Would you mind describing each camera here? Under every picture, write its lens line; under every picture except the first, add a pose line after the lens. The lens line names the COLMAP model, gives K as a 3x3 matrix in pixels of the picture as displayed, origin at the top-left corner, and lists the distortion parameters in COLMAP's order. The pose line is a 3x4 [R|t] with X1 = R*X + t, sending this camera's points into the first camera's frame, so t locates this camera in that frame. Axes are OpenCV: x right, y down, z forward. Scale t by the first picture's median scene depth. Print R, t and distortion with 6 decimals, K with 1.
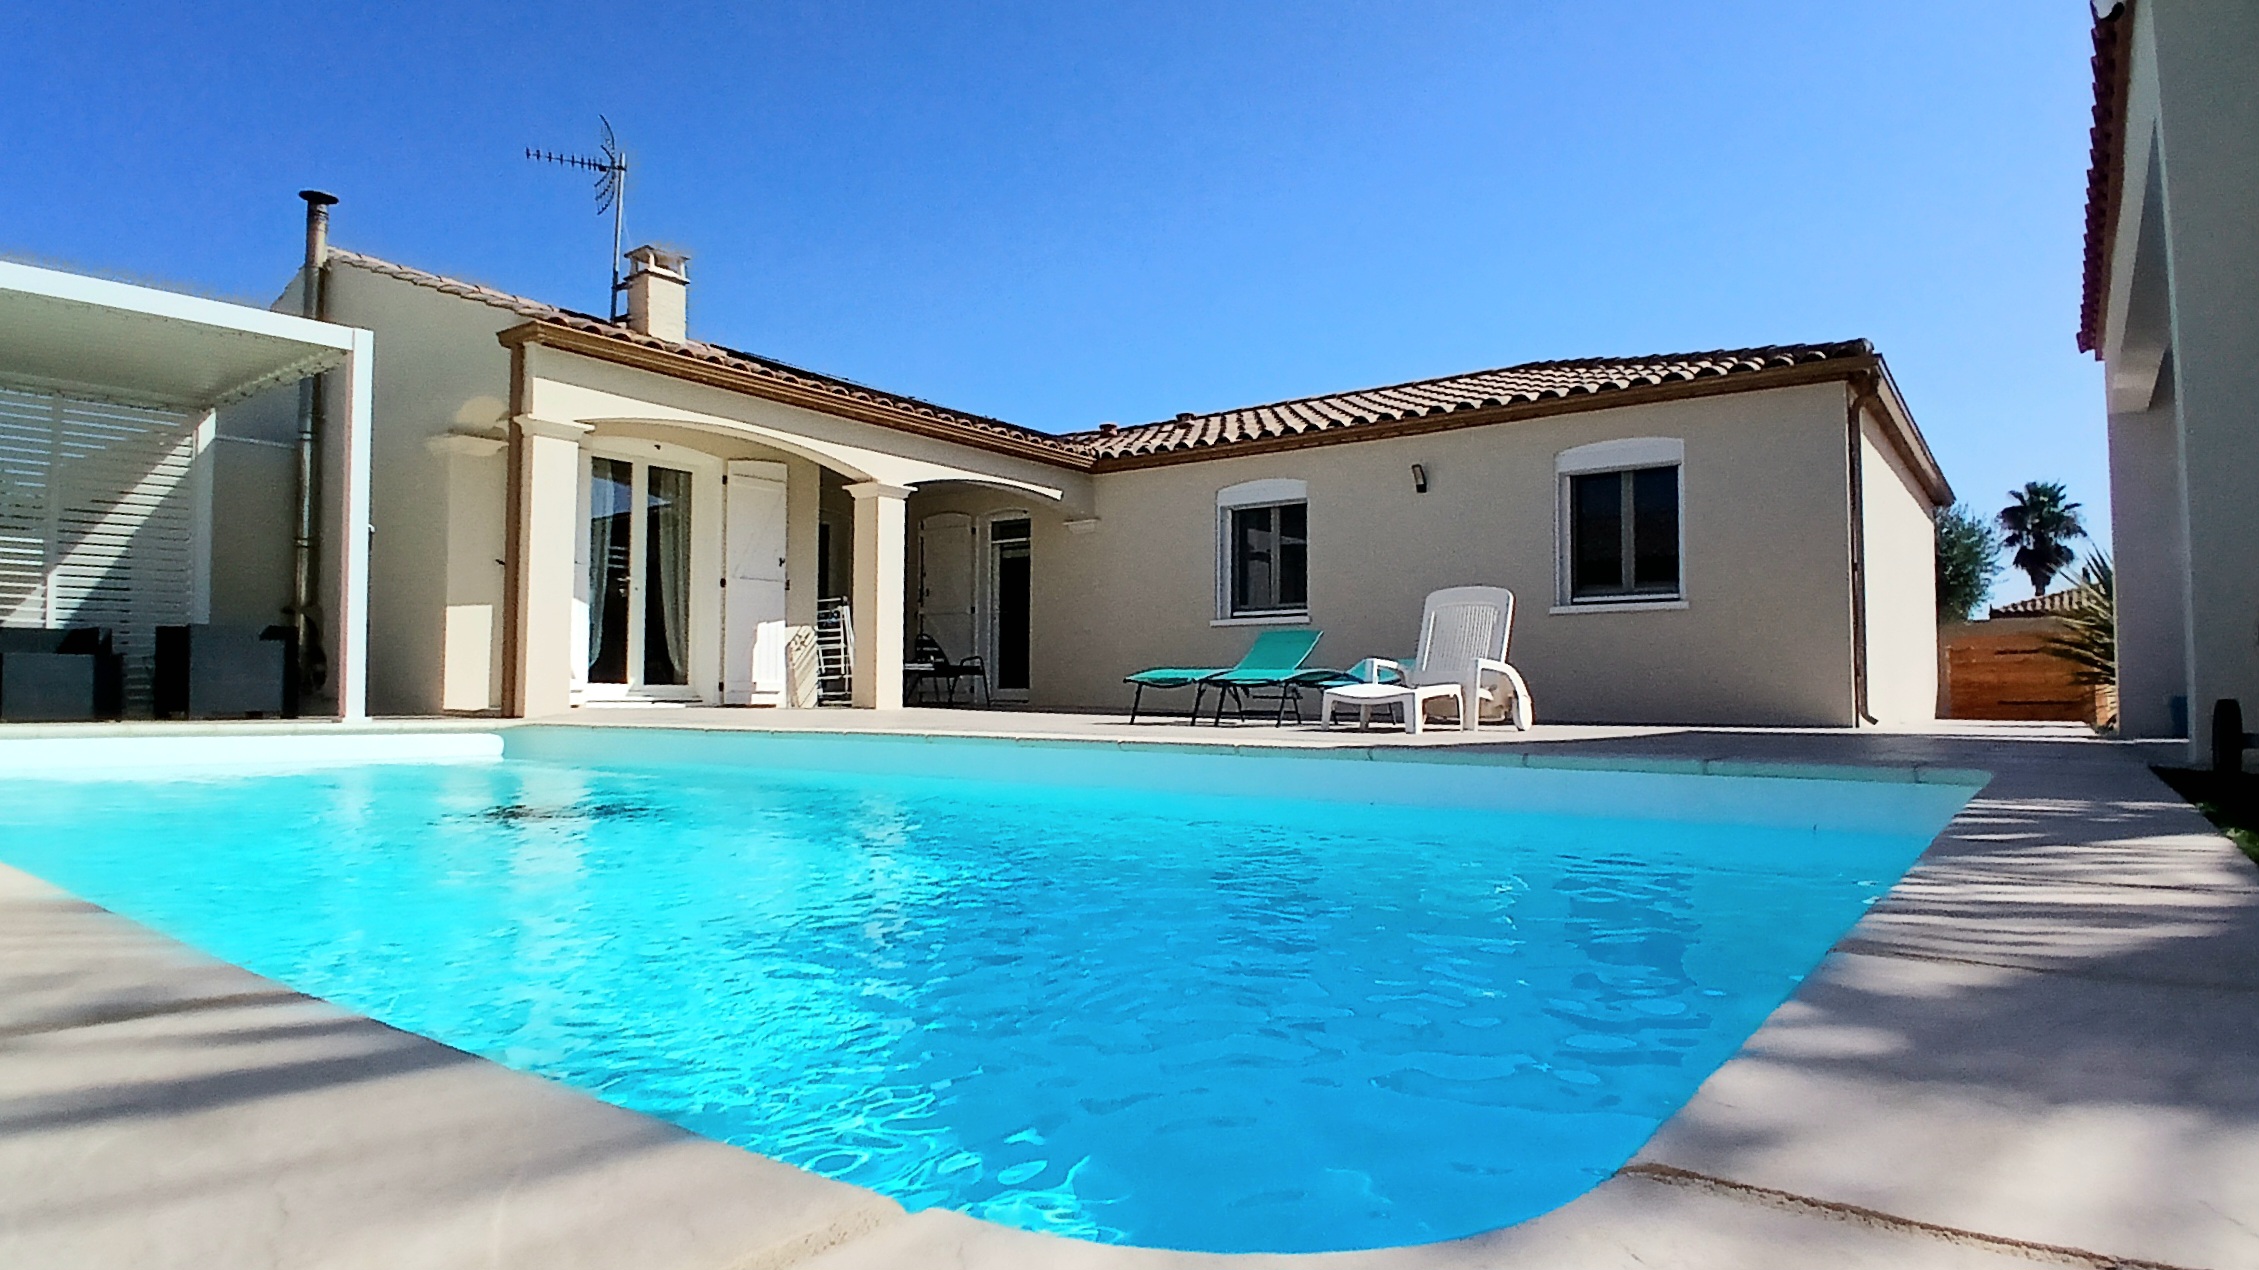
lens RADIAL K [[1310.9, 0, 1129.5], [0, 1310.9, 635.0], [0, 0, 1]] dist [0.002559, -0.048200]
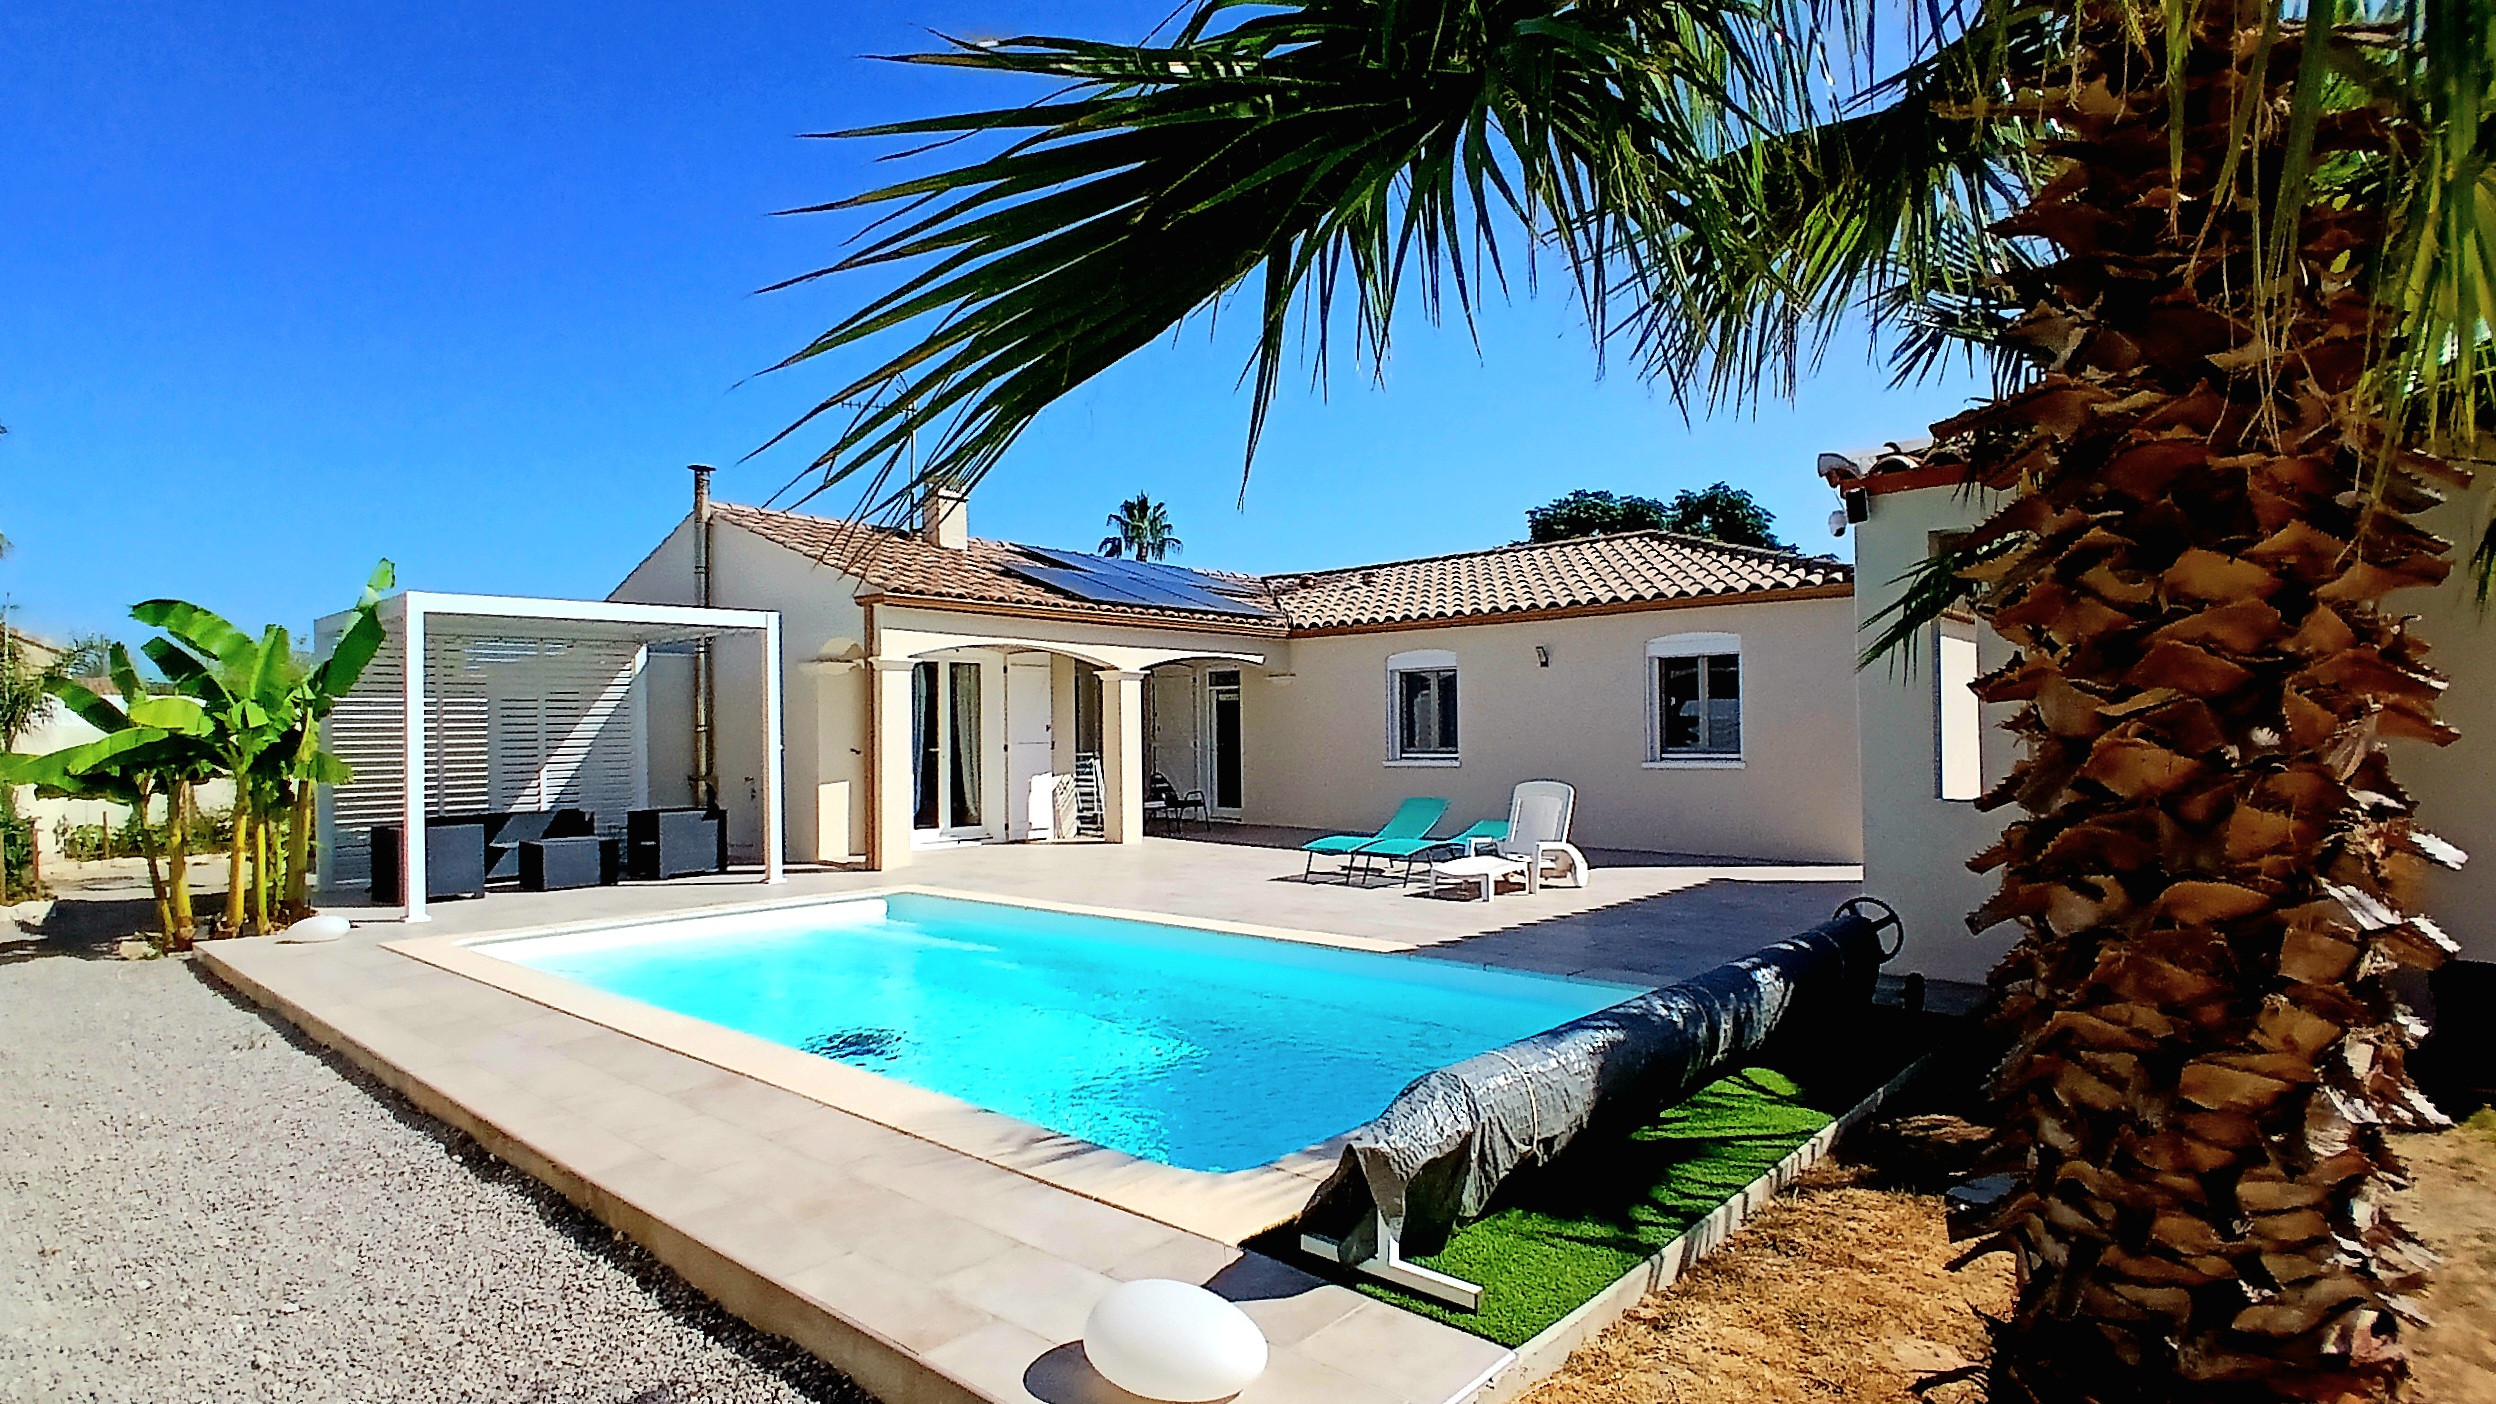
lens RADIAL K [[1296.3, 0, 1248.0], [0, 1296.3, 702.0], [0, 0, 1]] dist [-0.000197, 0.000004]
pose [[0.996583, -0.016880, -0.080856, 0.038901], [0.018395, 0.999668, 0.018034, -0.105104], [0.080525, -0.019460, 0.996563, -0.279920]]
